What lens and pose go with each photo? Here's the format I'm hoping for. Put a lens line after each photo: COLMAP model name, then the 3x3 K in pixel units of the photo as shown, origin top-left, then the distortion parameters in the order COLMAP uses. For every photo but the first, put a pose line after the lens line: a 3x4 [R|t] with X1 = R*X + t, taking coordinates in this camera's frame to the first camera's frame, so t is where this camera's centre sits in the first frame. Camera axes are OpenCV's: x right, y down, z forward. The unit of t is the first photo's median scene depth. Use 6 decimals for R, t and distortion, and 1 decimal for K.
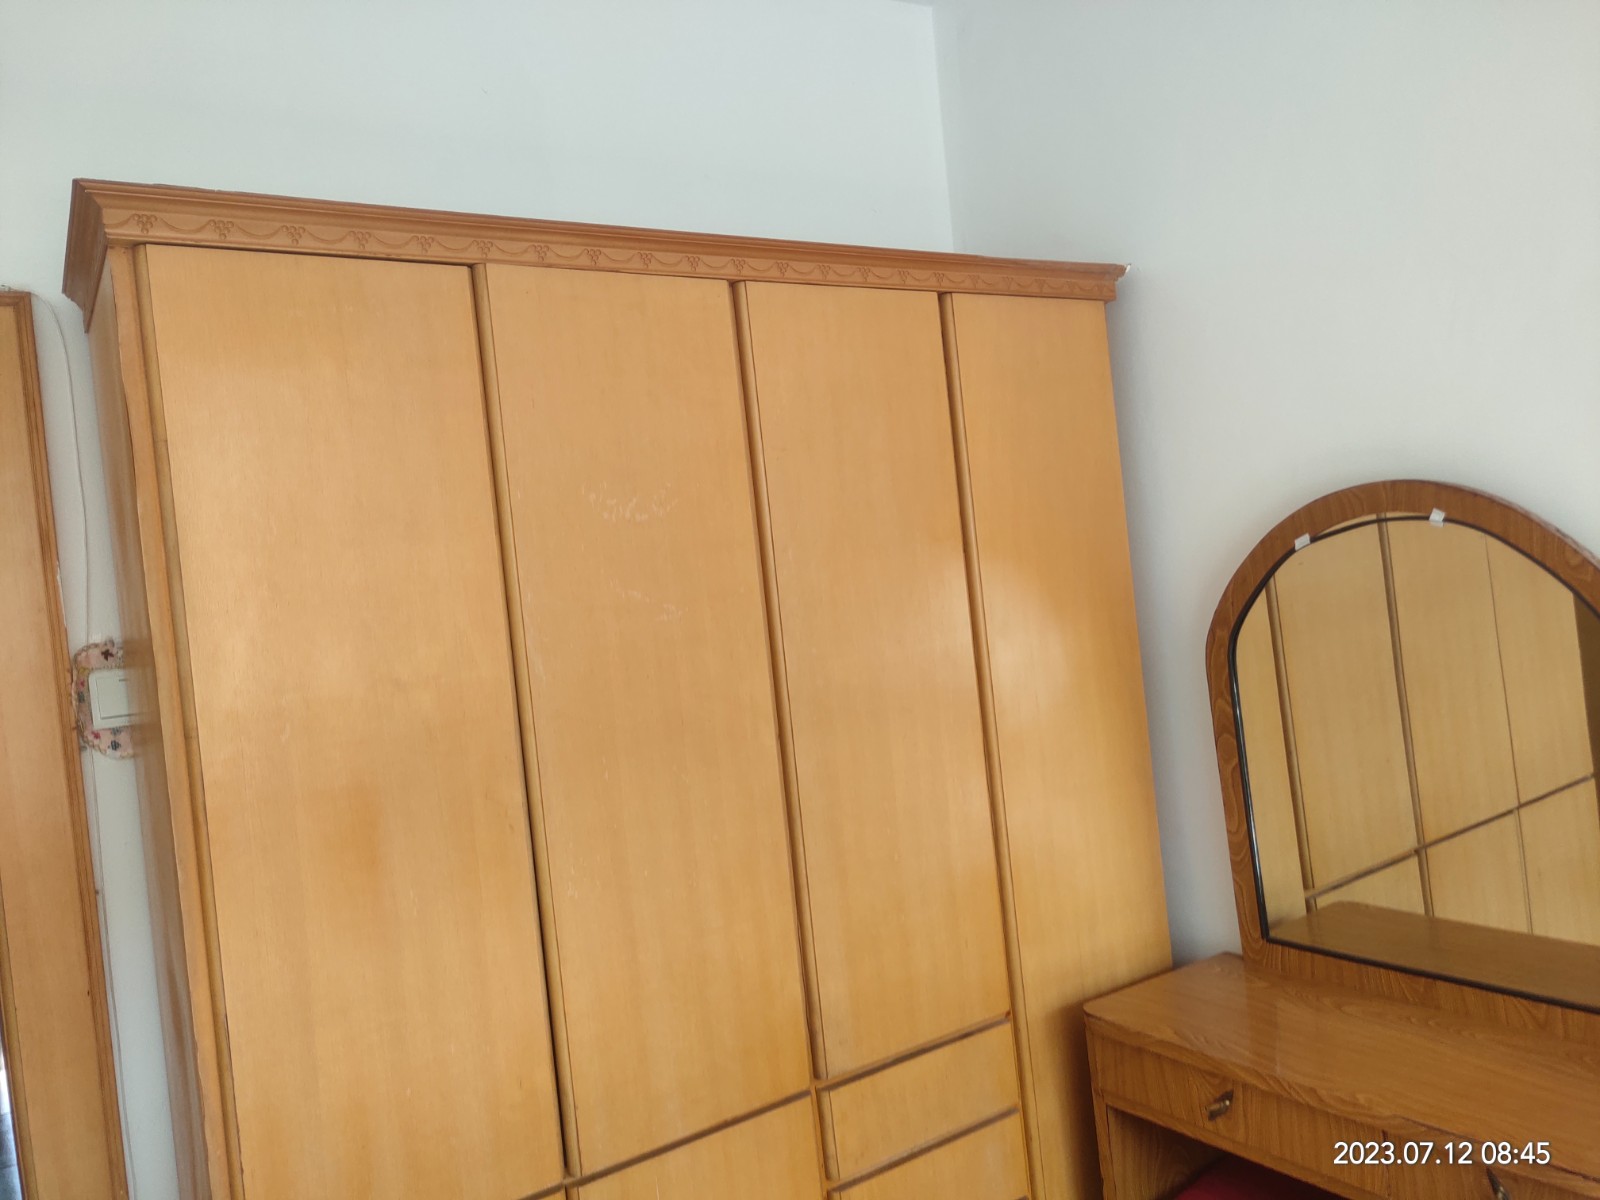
lens RADIAL K [[1227.7, 0, 800.0], [0, 1227.7, 600.0], [0, 0, 1]] dist [0.041386, -0.003045]
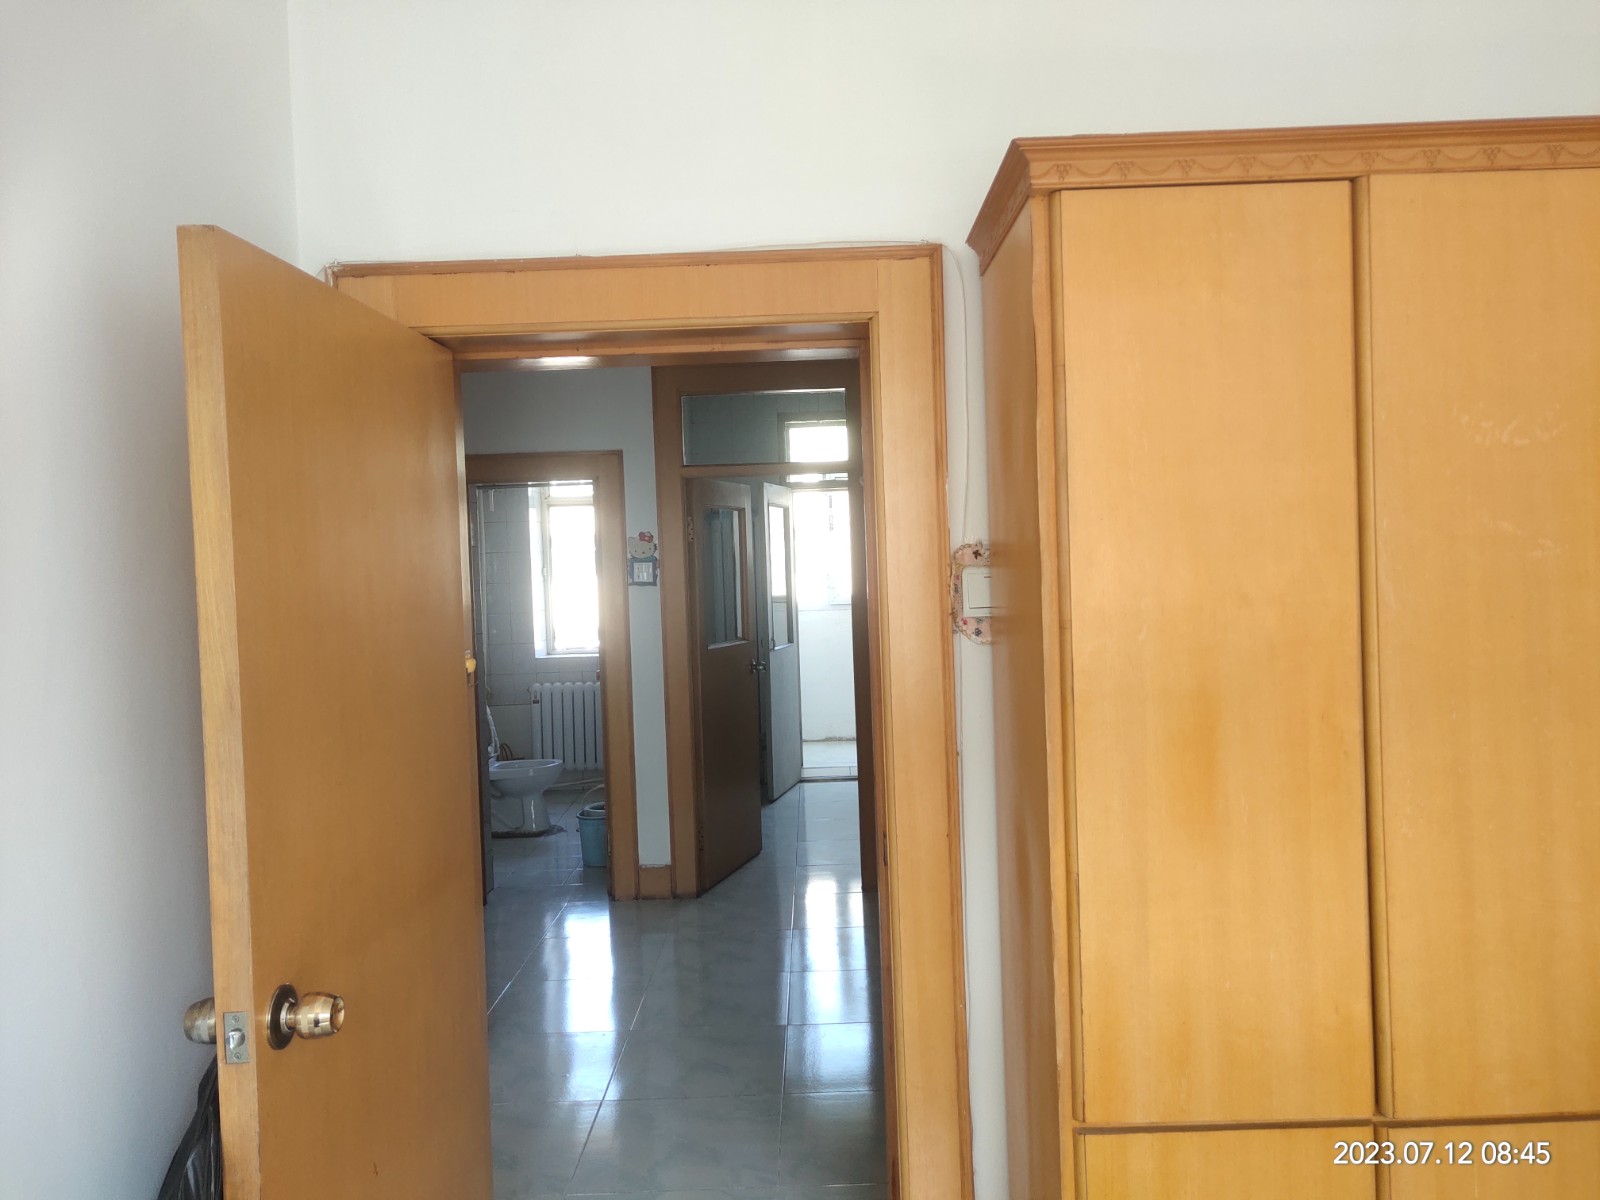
lens RADIAL K [[1235.2, 0, 806.8], [0, 1235.2, 593.6], [0, 0, 1]] dist [0.041929, -0.012356]
pose [[0.841568, 0.083107, -0.533720, -0.074546], [-0.058575, 0.996307, 0.062776, 0.018690], [0.536966, -0.021568, 0.843328, -0.071789]]
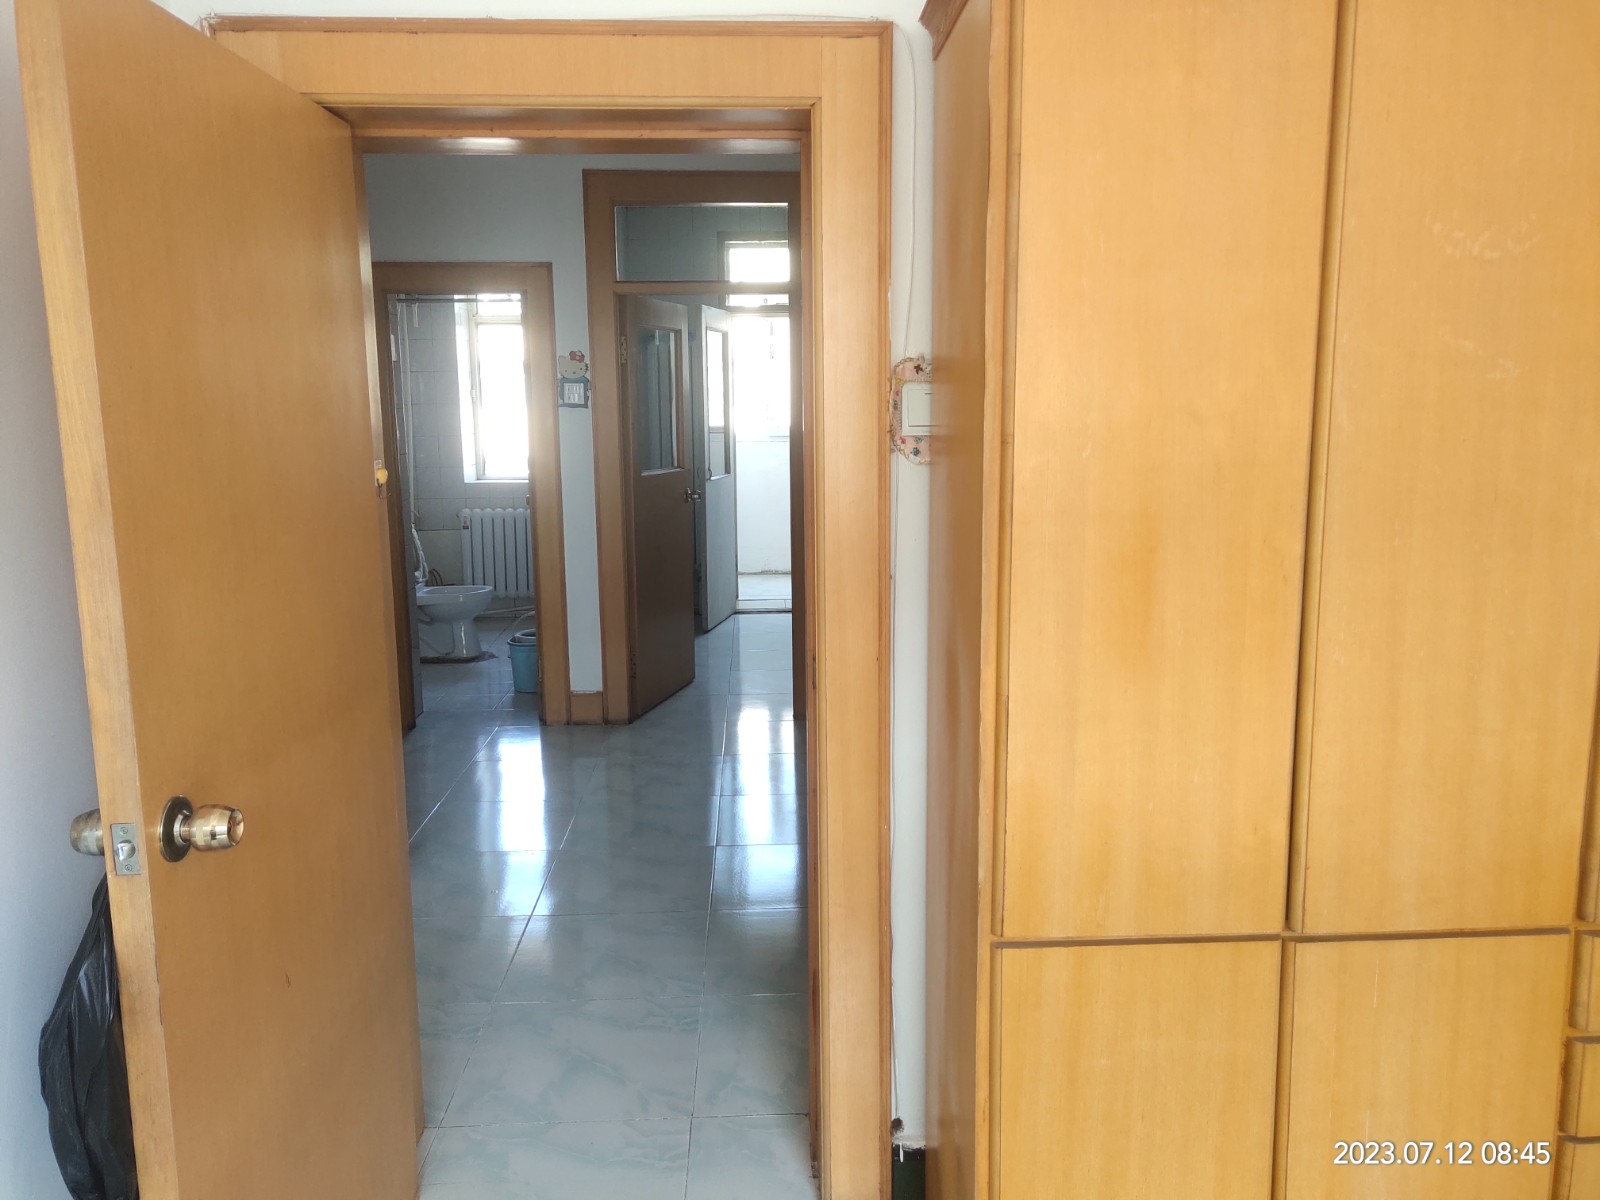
lens RADIAL K [[1235.2, 0, 806.8], [0, 1235.2, 593.6], [0, 0, 1]] dist [0.041929, -0.012356]
pose [[0.863789, 0.167842, -0.475077, -0.091988], [-0.085912, 0.978141, 0.189365, 0.042807], [0.496476, -0.122756, 0.859327, -0.025203]]
